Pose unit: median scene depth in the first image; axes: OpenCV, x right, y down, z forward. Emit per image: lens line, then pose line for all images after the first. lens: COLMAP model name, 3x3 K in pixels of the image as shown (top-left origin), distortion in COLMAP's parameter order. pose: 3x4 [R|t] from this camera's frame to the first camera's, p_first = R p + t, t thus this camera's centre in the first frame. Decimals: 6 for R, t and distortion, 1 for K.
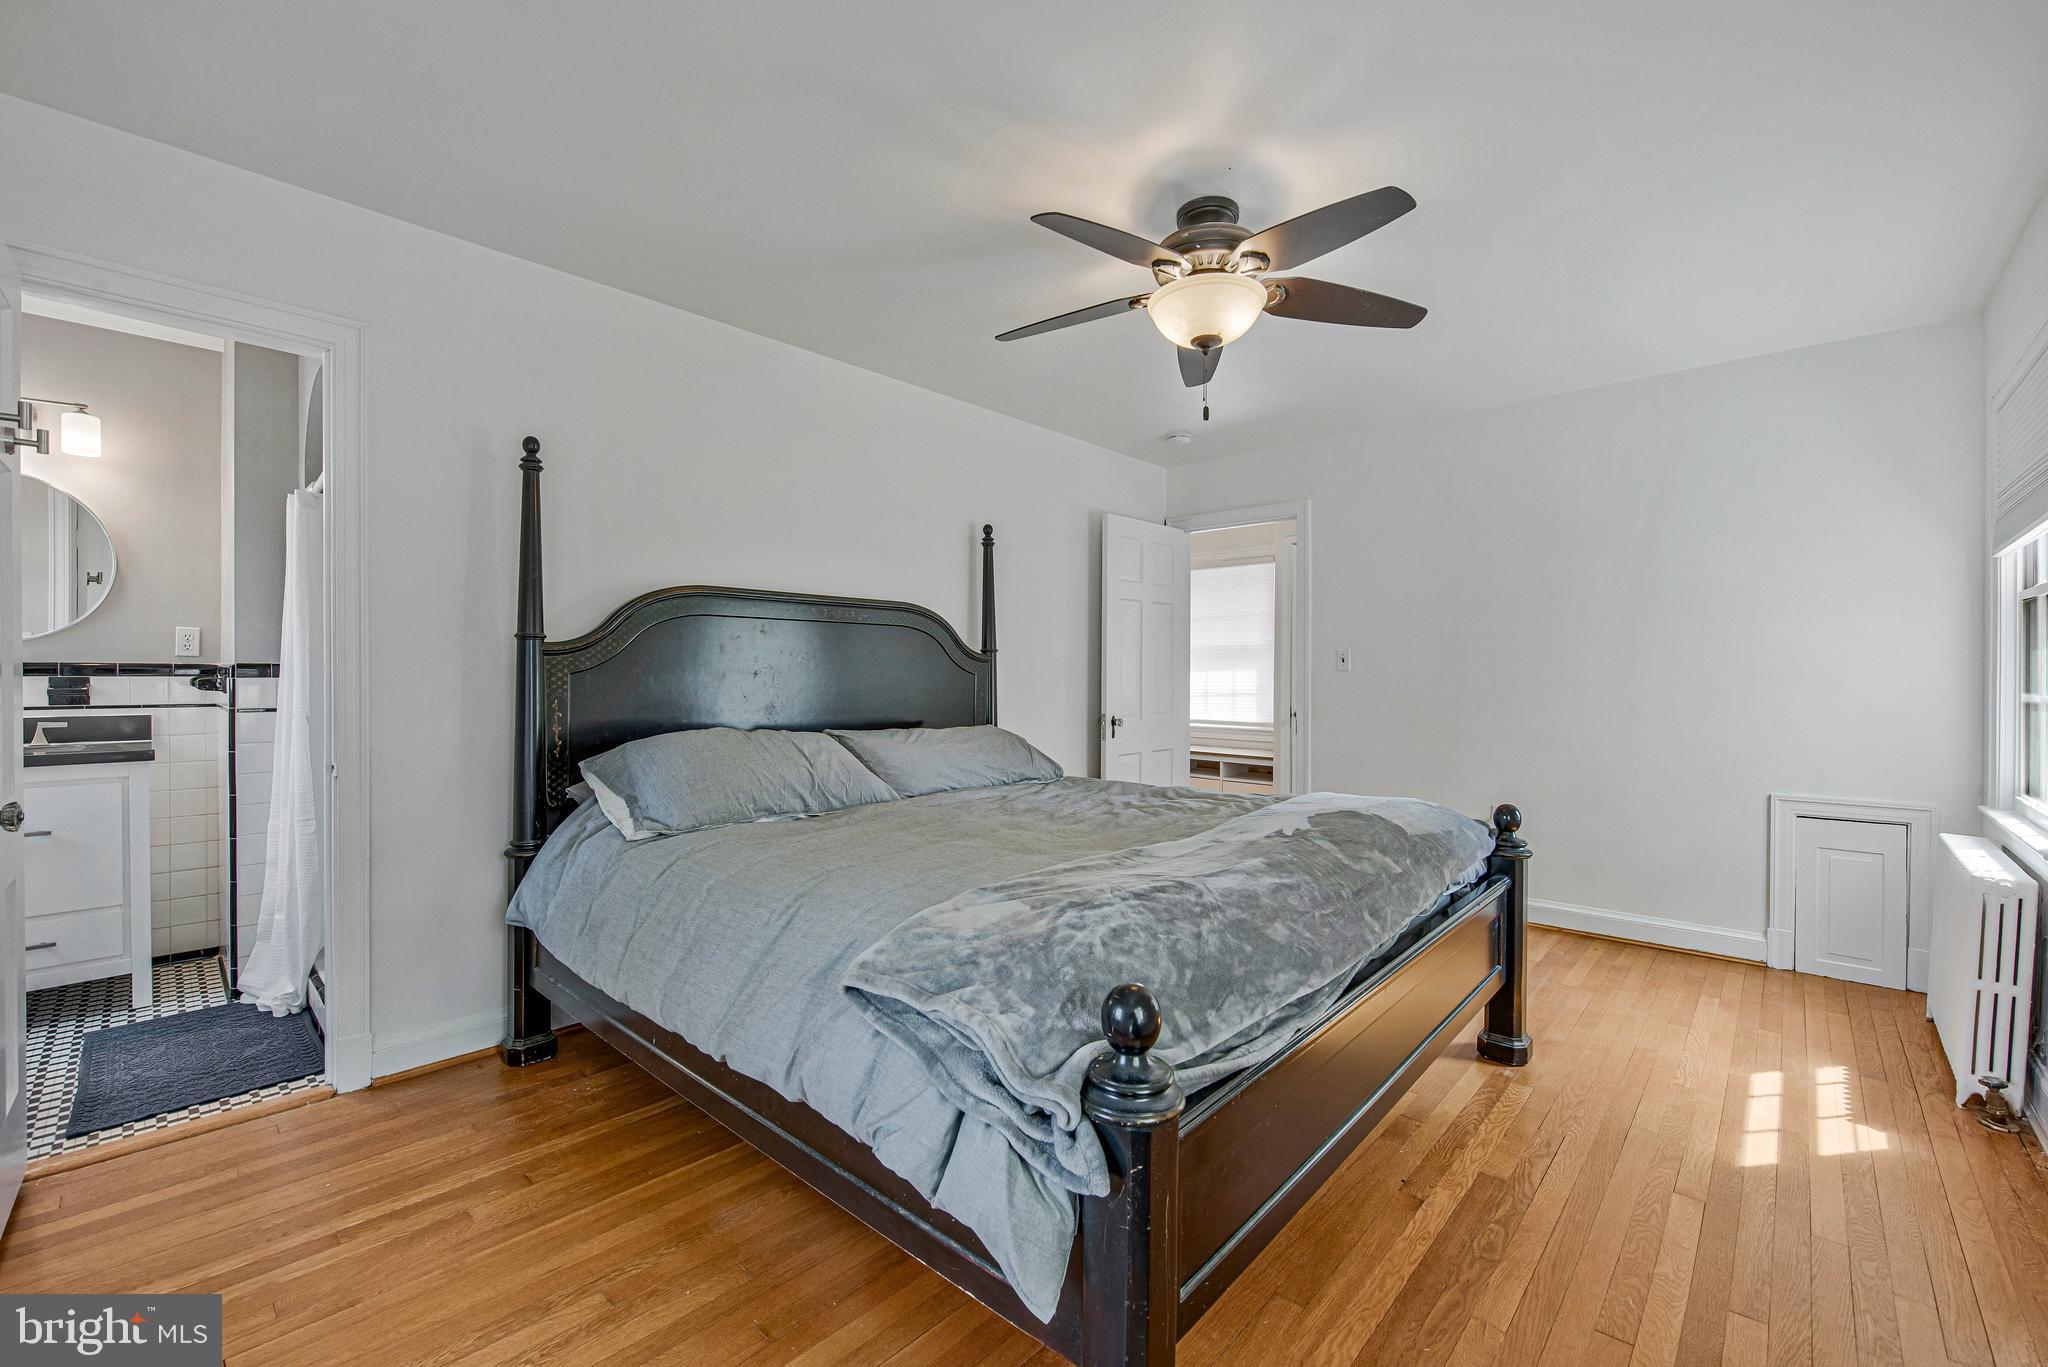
lens RADIAL K [[861.5, 0, 1019.2], [0, 861.5, 686.8], [0, 0, 1]] dist [-0.009527, -0.000223]
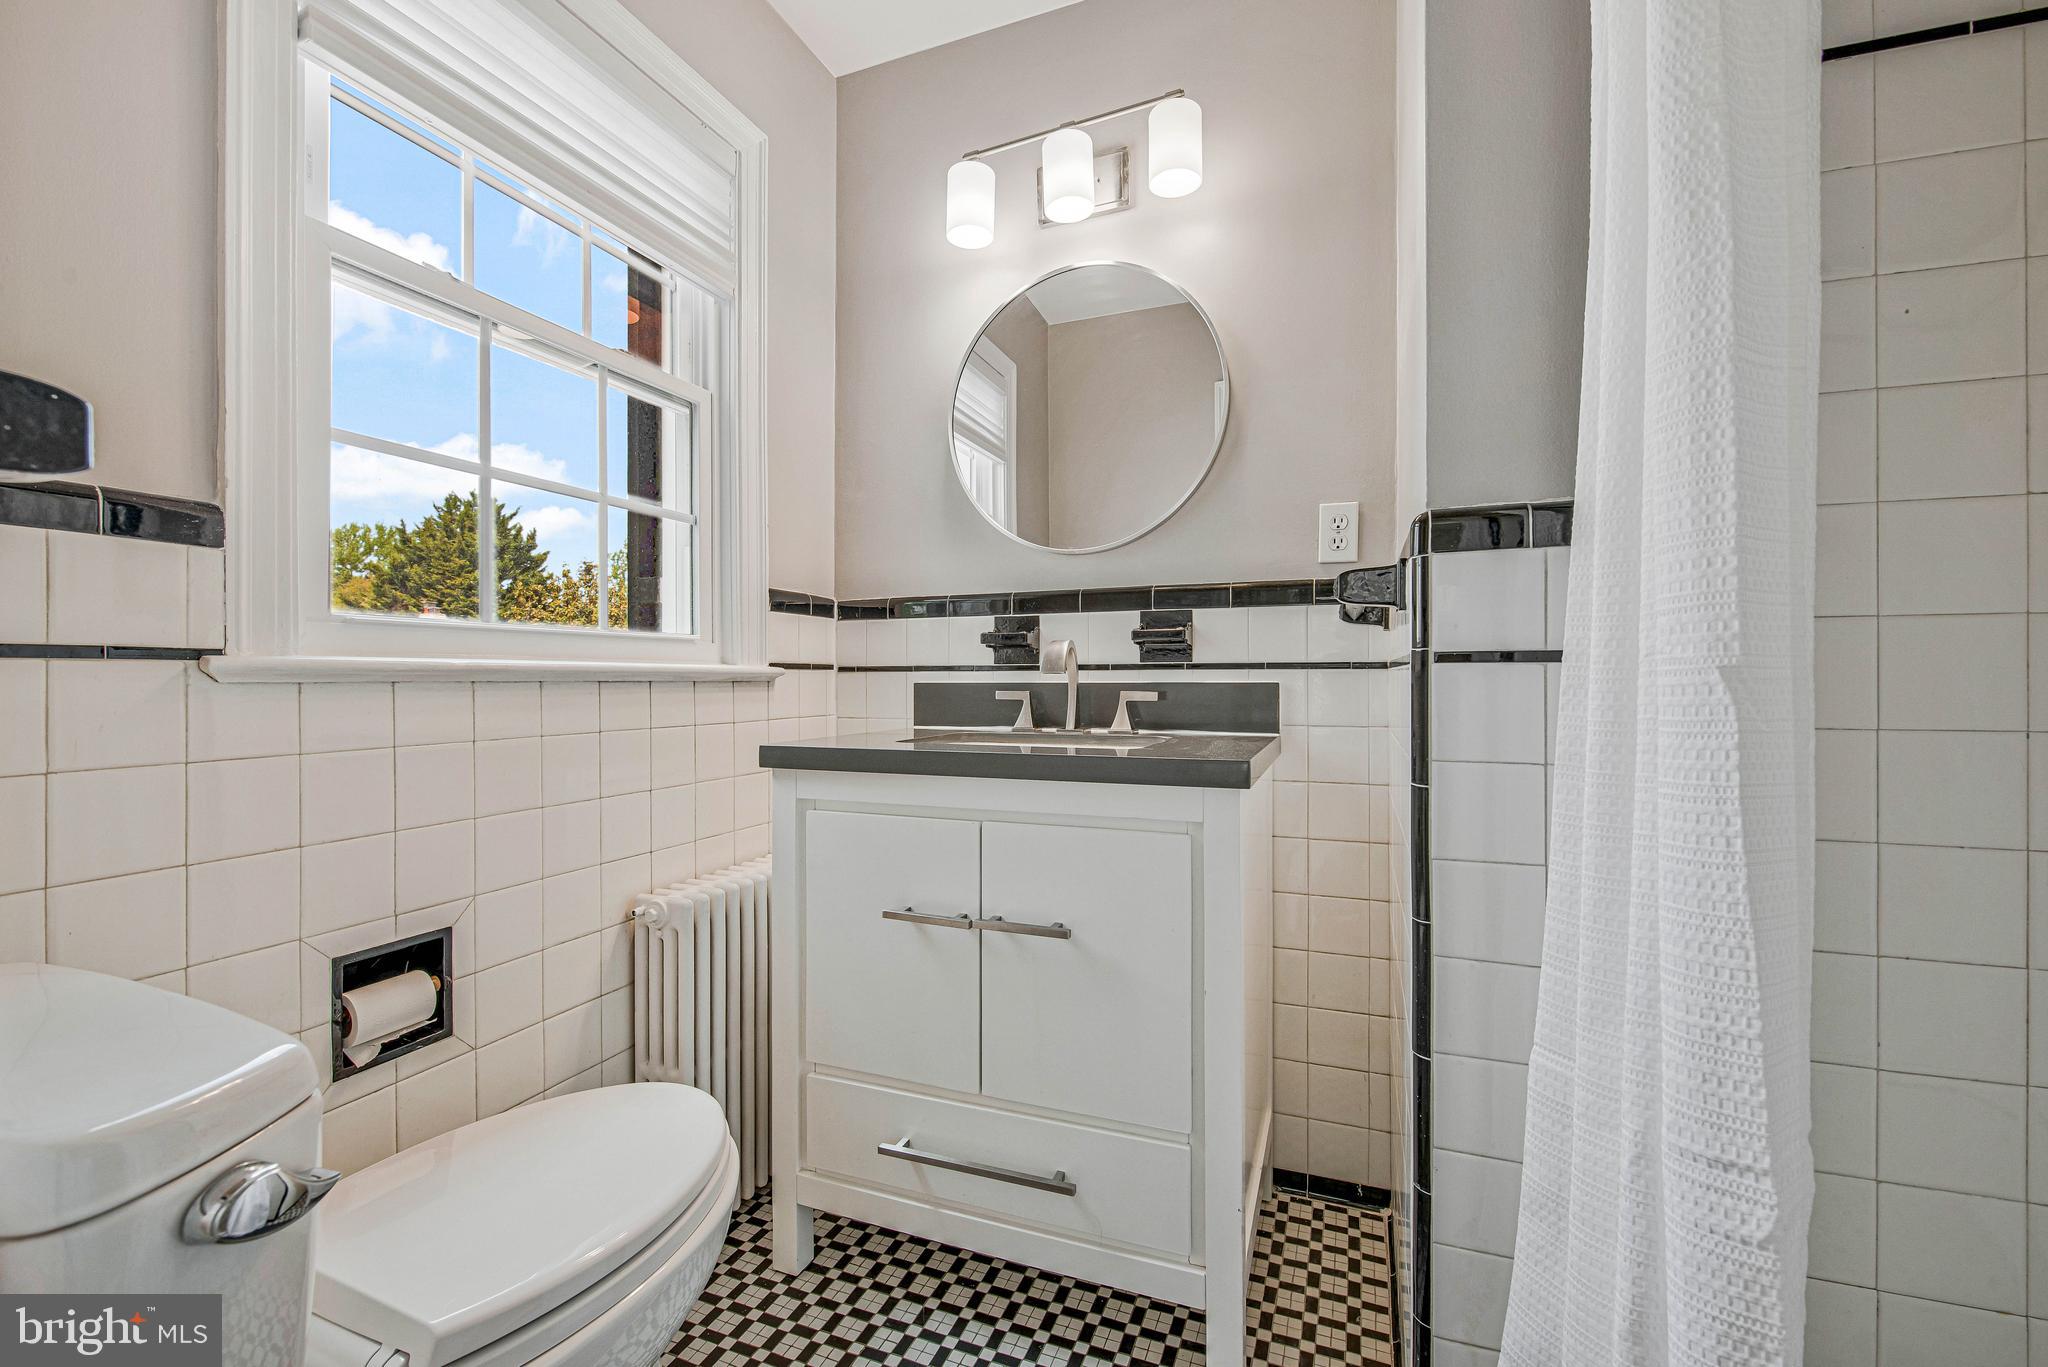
lens RADIAL K [[832.5, 0, 1018.9], [0, 832.5, 674.9], [0, 0, 1]] dist [0.002165, -0.004382]
pose [[0.382174, -0.011907, -0.924014, -0.659447], [-0.008307, 0.999832, -0.016319, 0.039270], [0.924053, 0.013912, 0.382011, 0.708244]]
